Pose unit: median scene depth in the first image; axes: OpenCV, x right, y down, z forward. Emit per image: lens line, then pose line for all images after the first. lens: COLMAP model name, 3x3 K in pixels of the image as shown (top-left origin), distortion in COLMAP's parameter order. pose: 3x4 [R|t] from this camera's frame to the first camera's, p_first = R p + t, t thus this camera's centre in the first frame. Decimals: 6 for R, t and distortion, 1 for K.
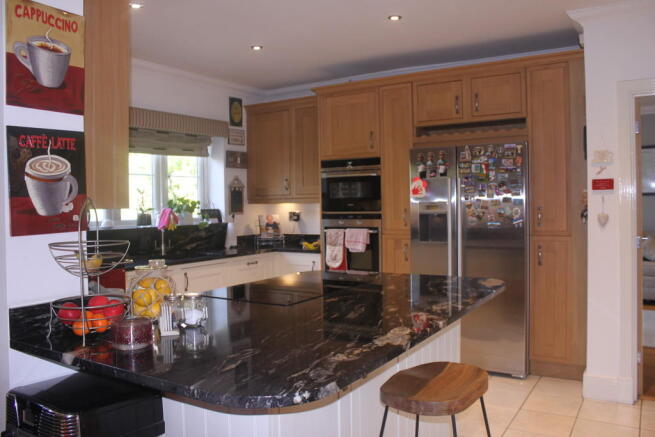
lens RADIAL K [[540.9, 0, 323.4], [0, 540.9, 215.3], [0, 0, 1]] dist [-0.078887, 0.007317]
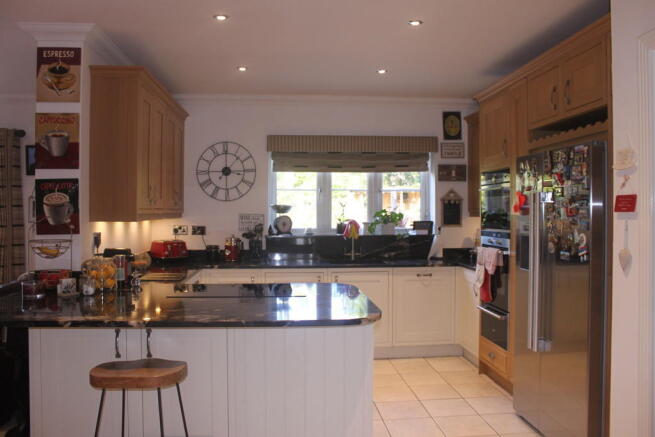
lens RADIAL K [[540.9, 0, 323.6], [0, 540.9, 213.2], [0, 0, 1]] dist [-0.078887, 0.007317]
pose [[0.602908, 0.018880, -0.797587, 0.598067], [-0.027500, 0.999618, 0.002875, -0.028090], [0.797336, 0.020200, 0.603197, 0.239502]]
